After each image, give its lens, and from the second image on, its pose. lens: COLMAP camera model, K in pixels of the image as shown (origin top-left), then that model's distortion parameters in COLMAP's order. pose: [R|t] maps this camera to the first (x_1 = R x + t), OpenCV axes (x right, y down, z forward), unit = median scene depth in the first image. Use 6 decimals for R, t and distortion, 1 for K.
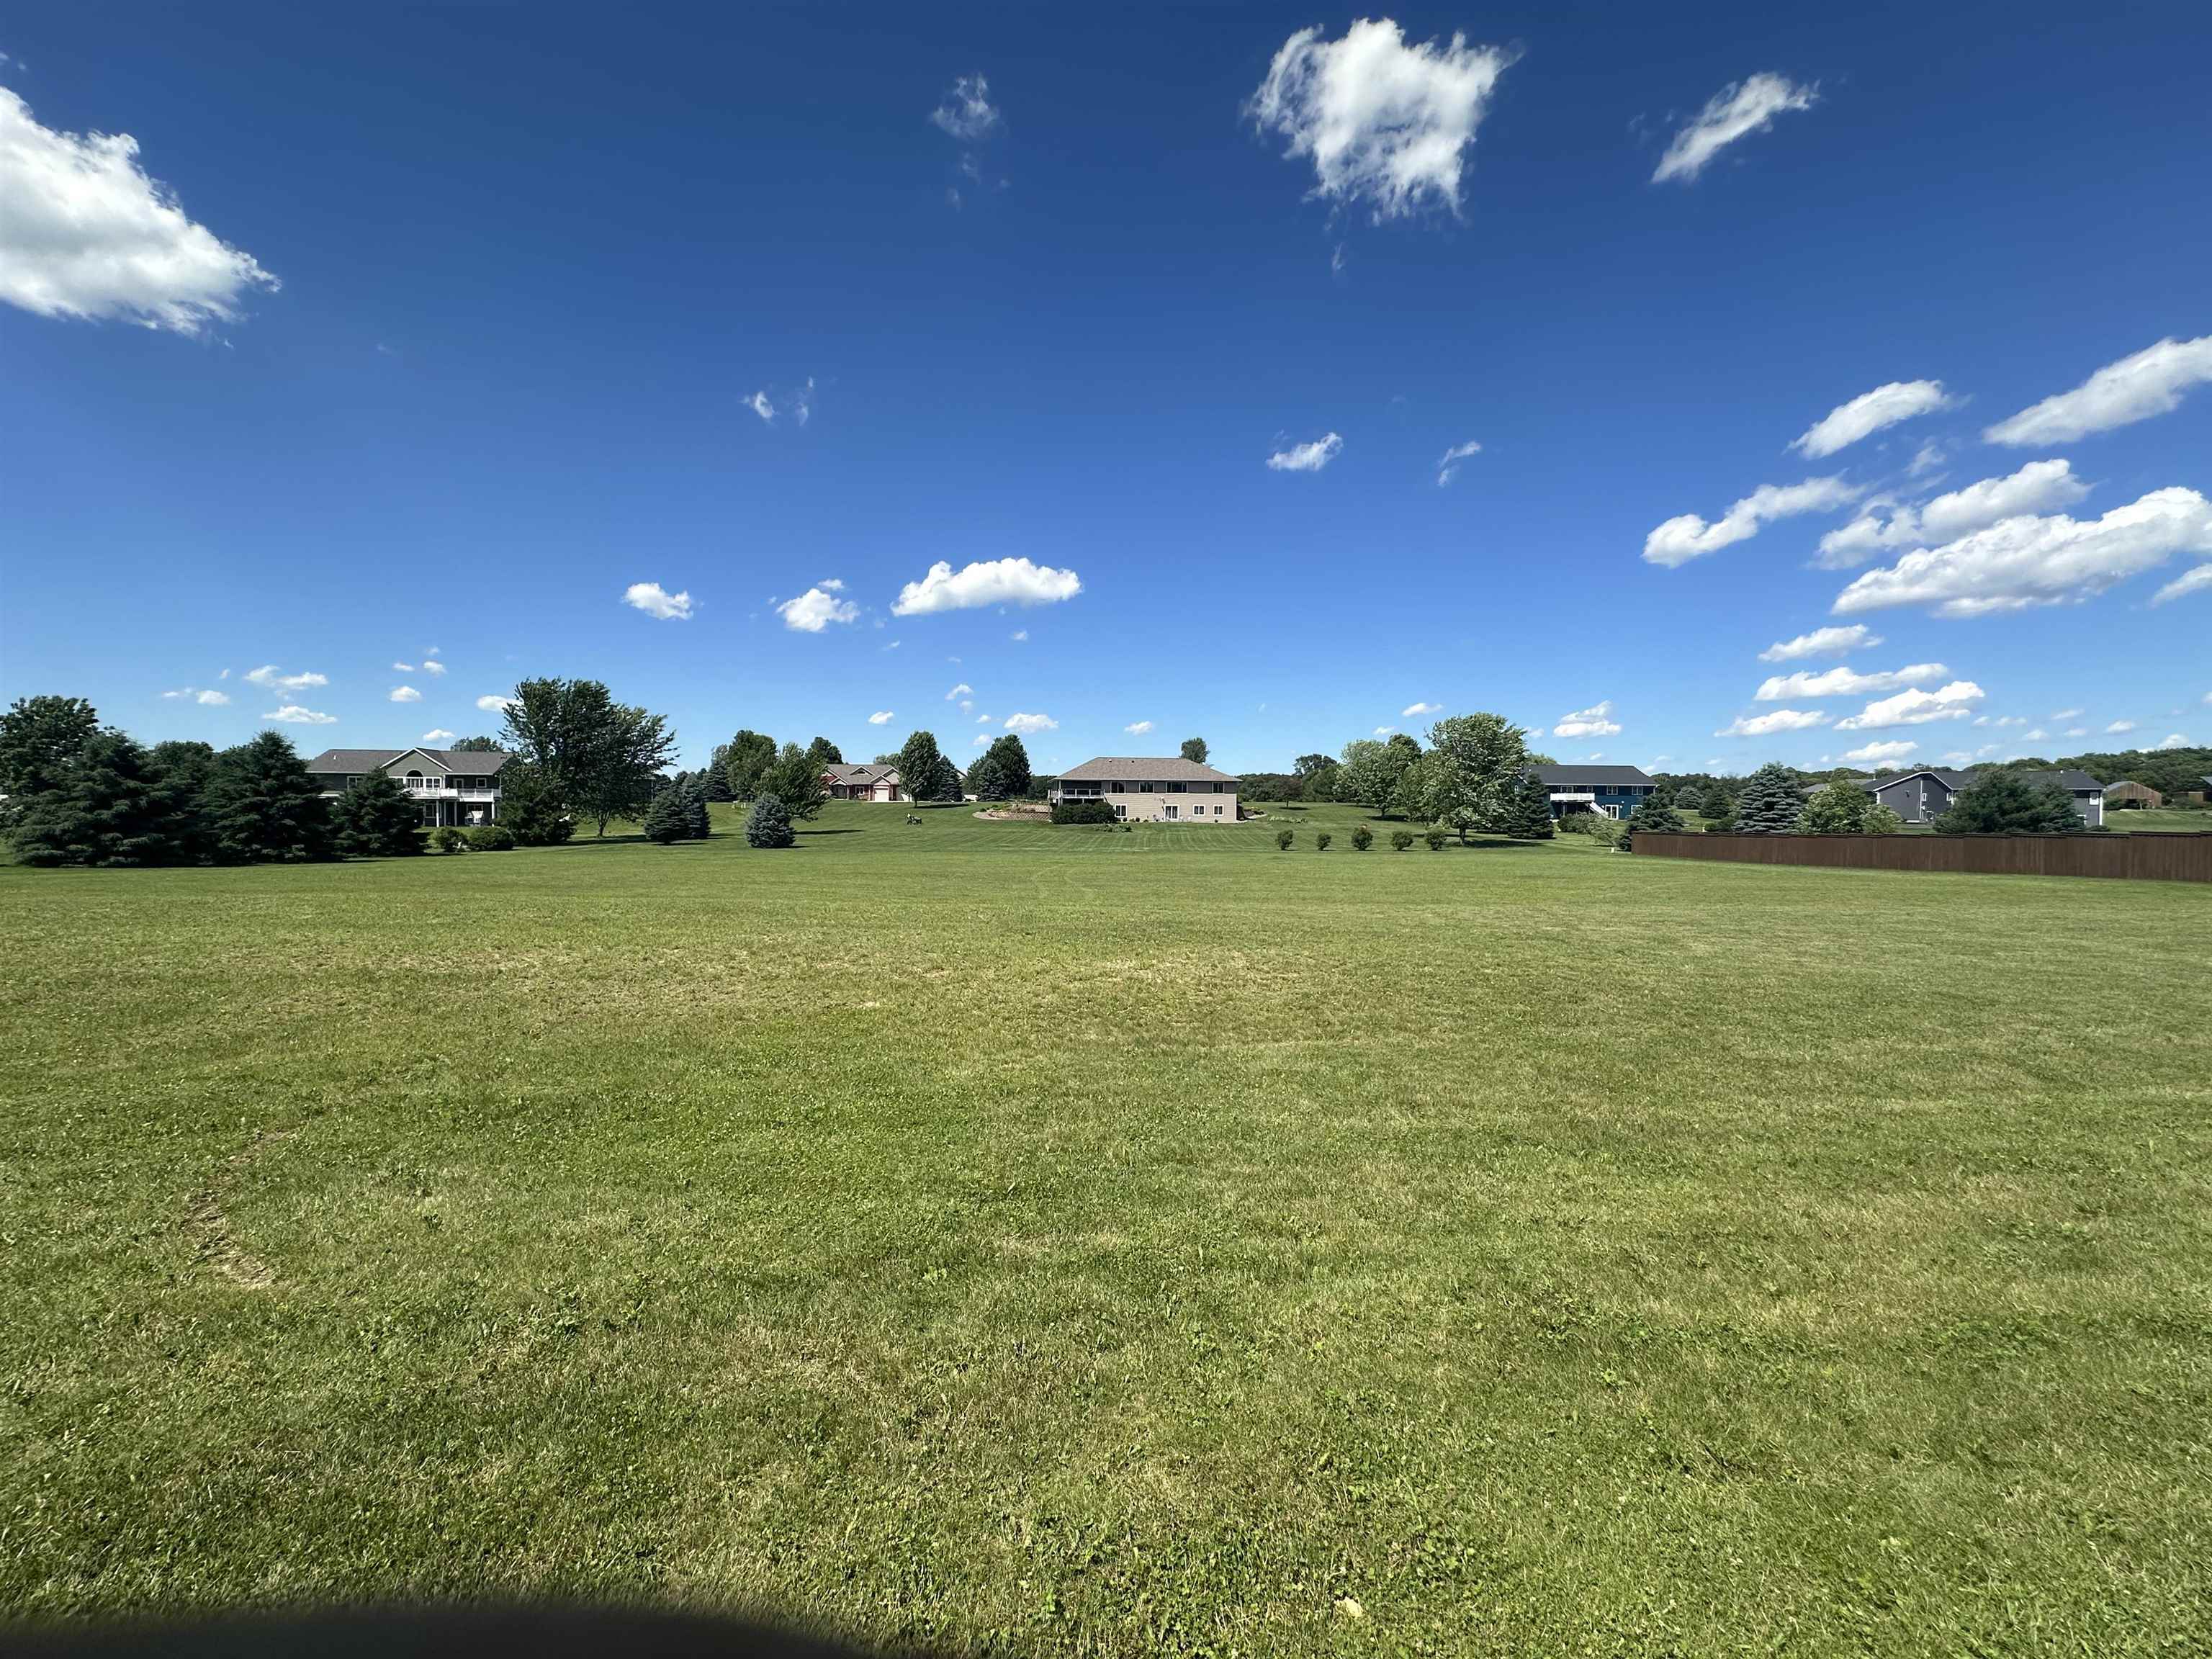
lens RADIAL K [[881.9, 0, 1102.1], [0, 881.9, 829.9], [0, 0, 1]] dist [-0.001877, 0.000416]
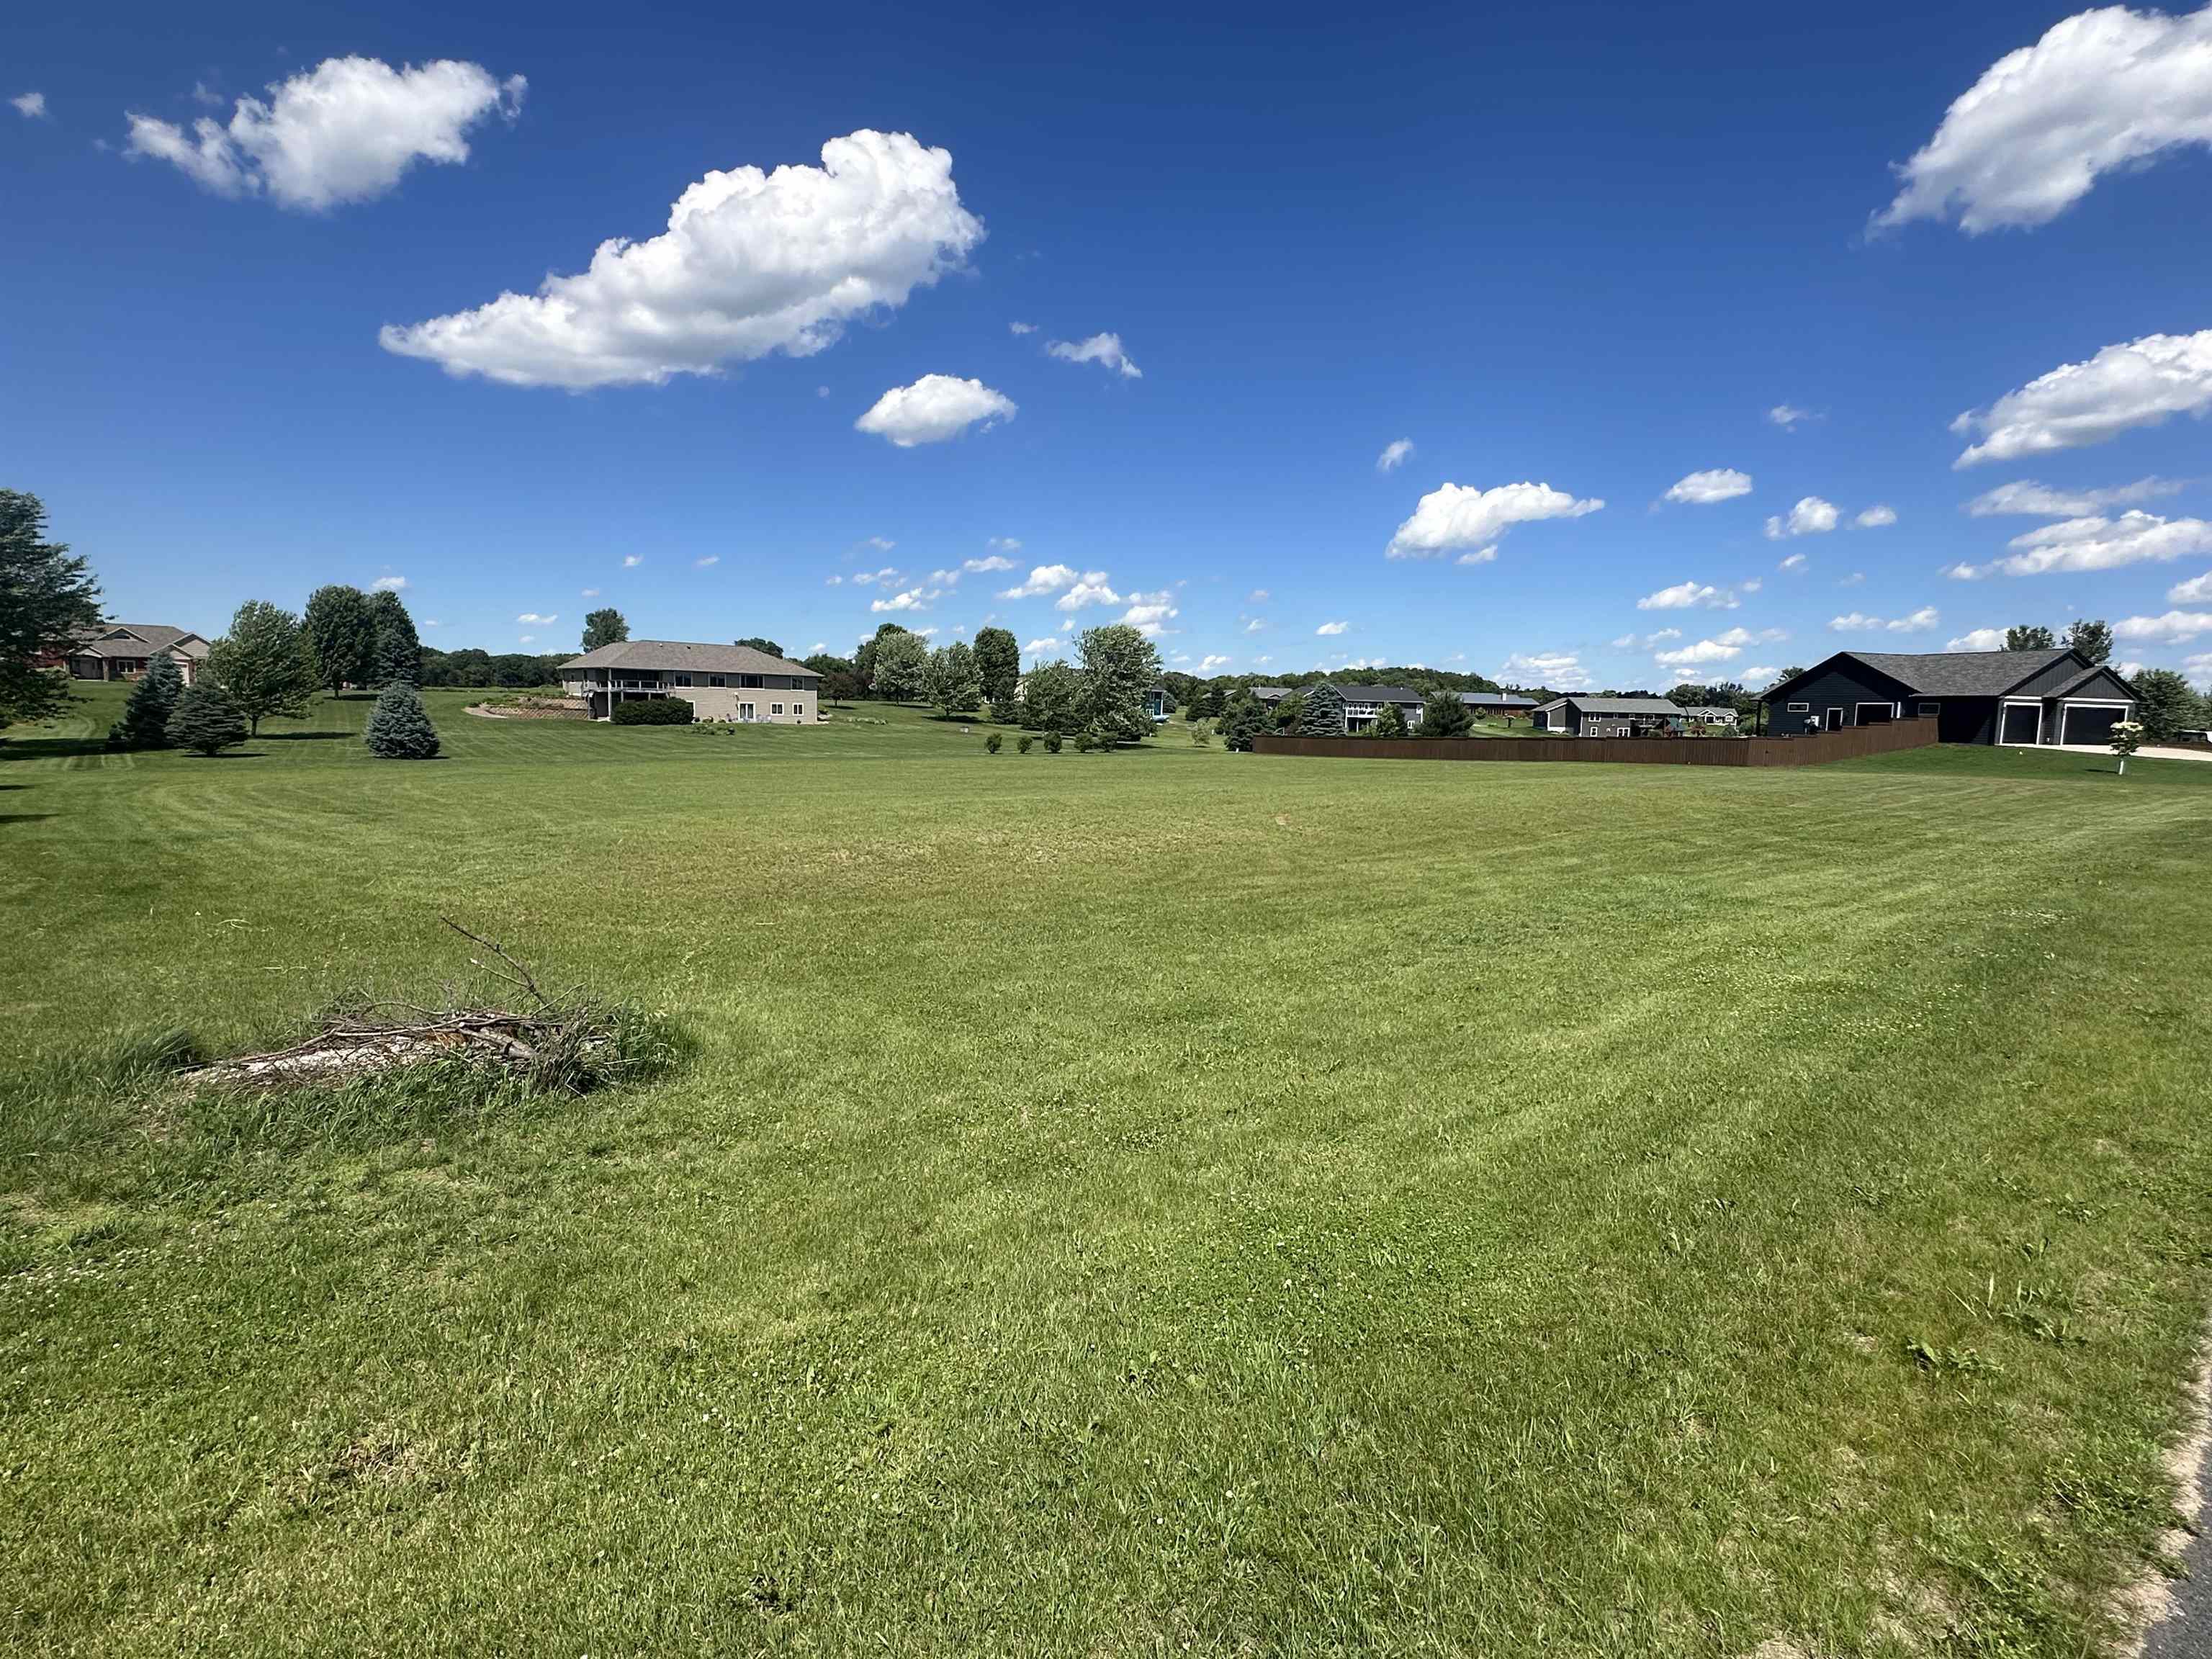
lens RADIAL K [[1091.7, 0, 1140.3], [0, 1091.7, 817.0], [0, 0, 1]] dist [-0.000219, -0.000031]
pose [[0.774792, -0.048666, 0.630341, -0.862128], [-0.001582, 0.996880, 0.078910, -0.007238], [-0.632214, -0.062136, 0.772298, -0.121298]]
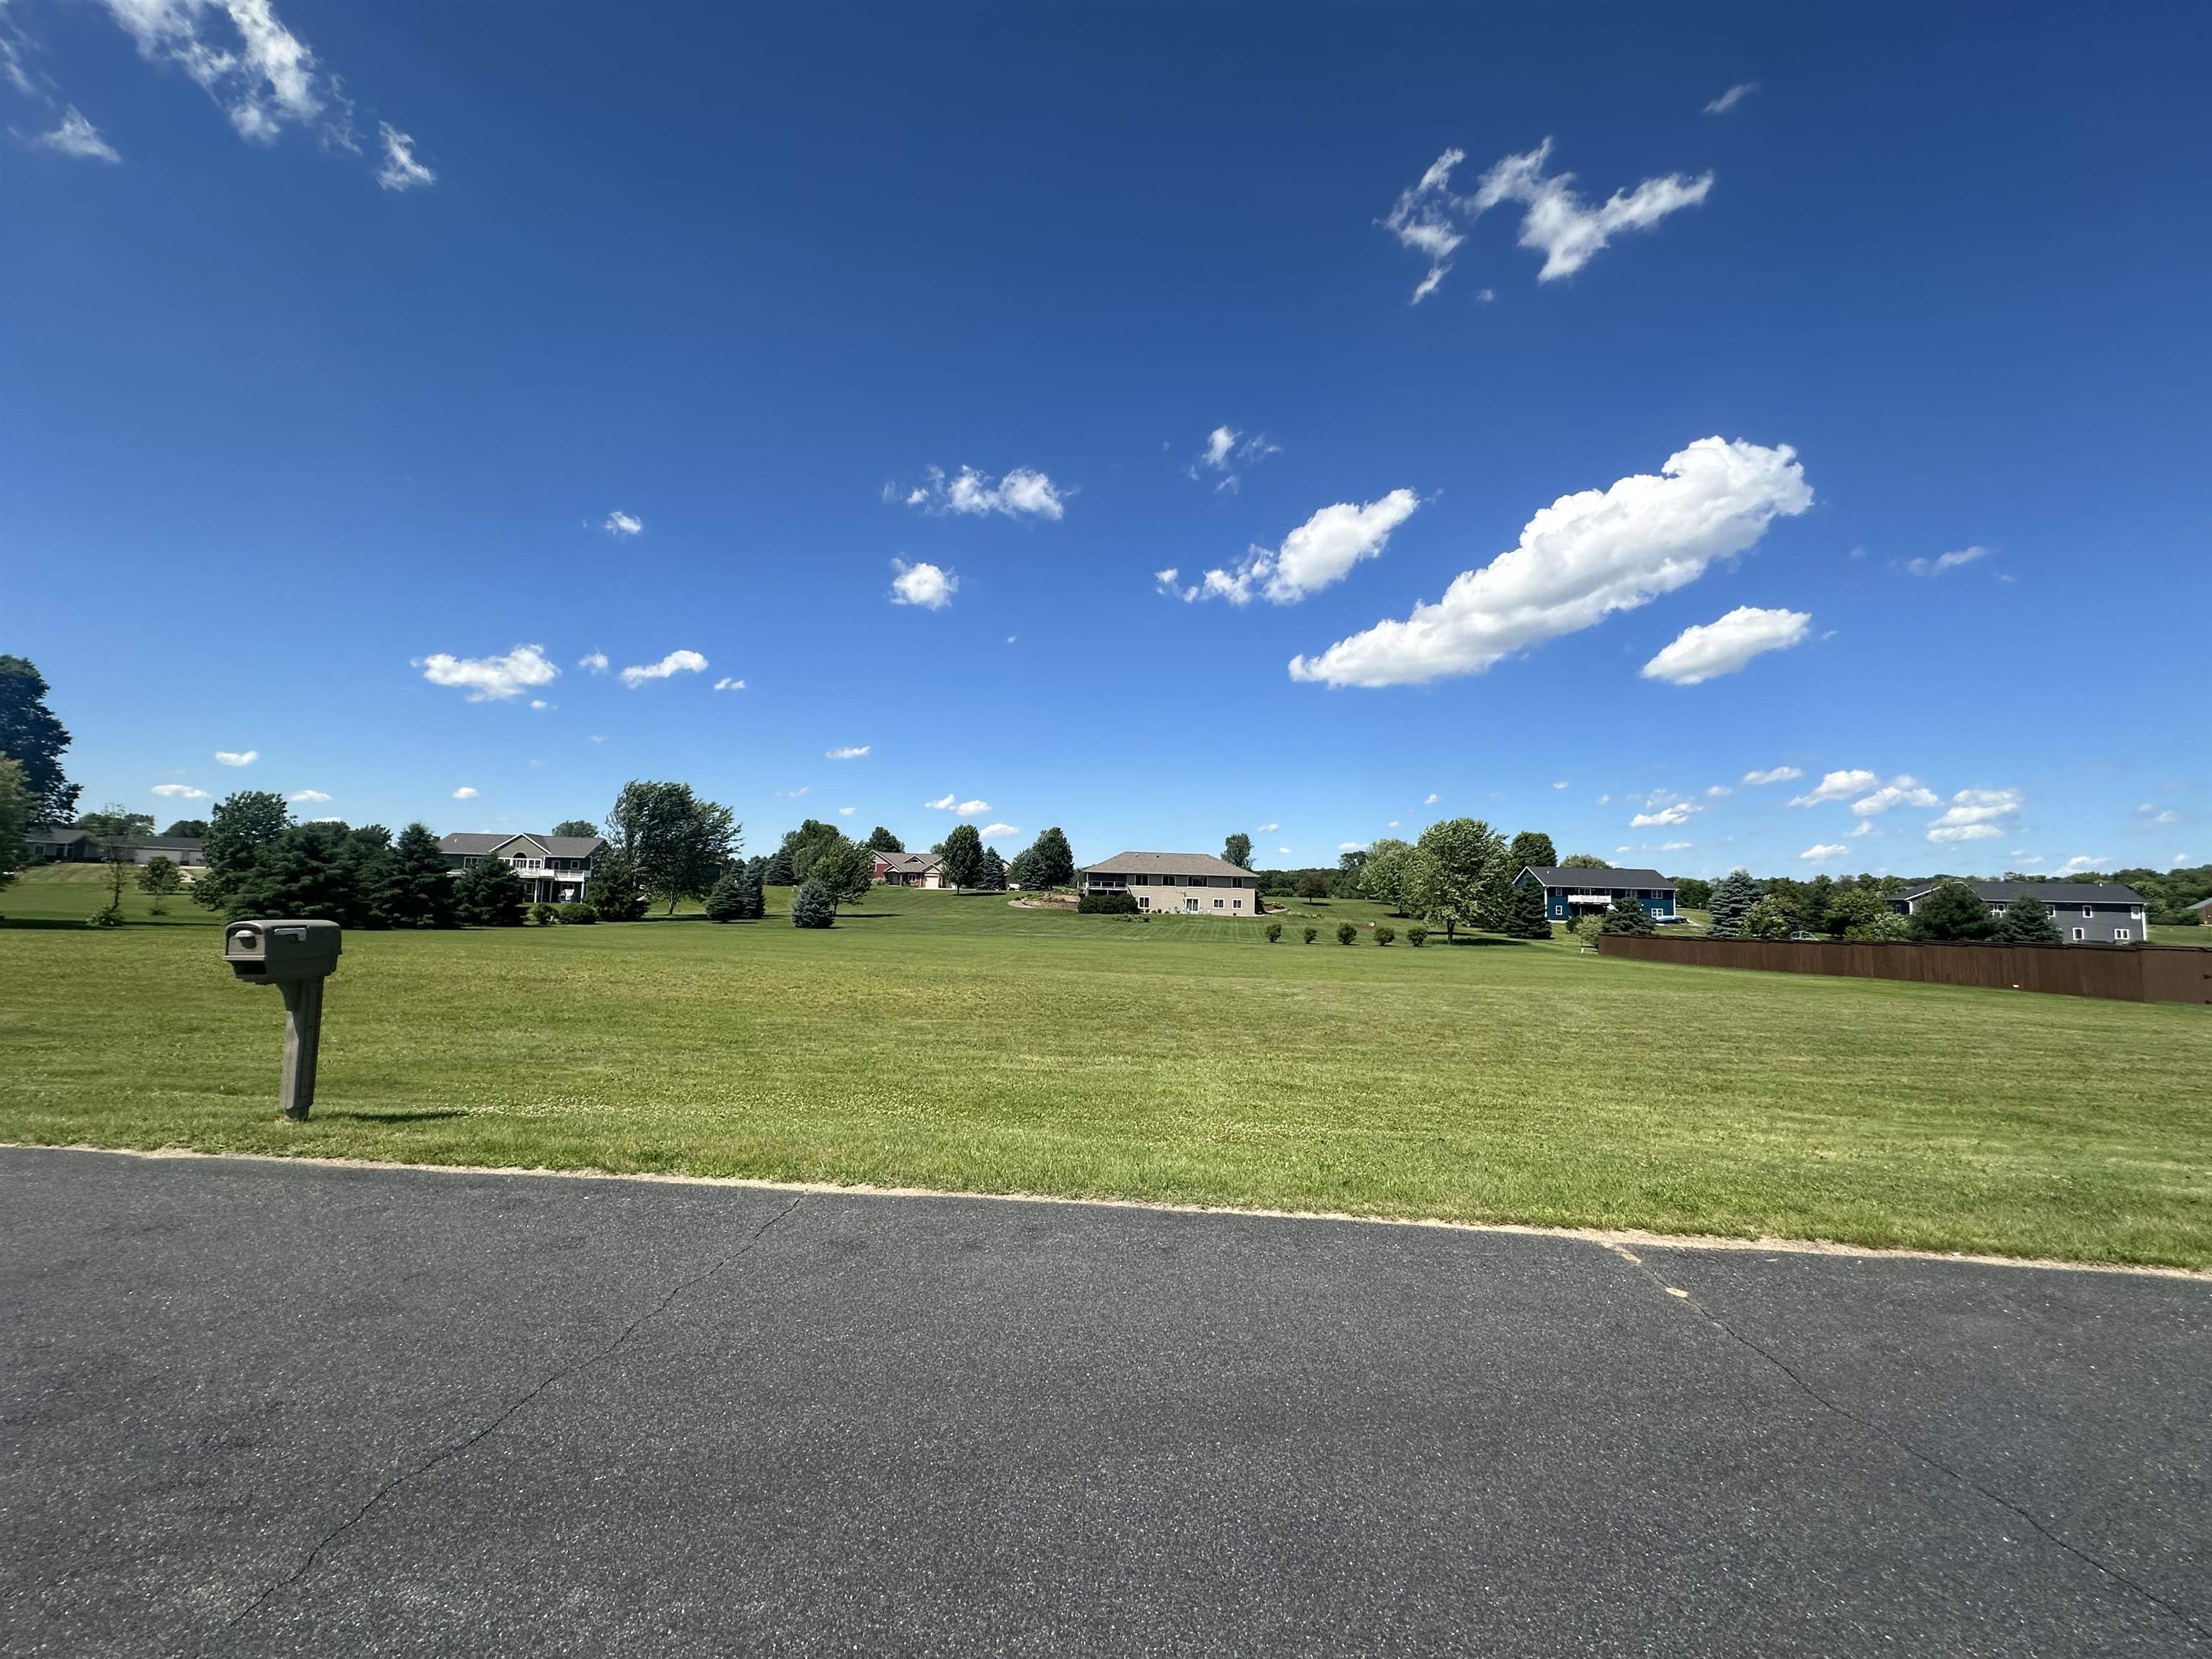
lens RADIAL K [[881.9, 0, 1106.1], [0, 881.9, 817.1], [0, 0, 1]] dist [-0.001877, 0.000416]
pose [[0.997146, 0.016027, -0.073780, 0.154016], [-0.024515, 0.992990, -0.115627, 0.000970], [0.071410, 0.117106, 0.990549, -0.212045]]
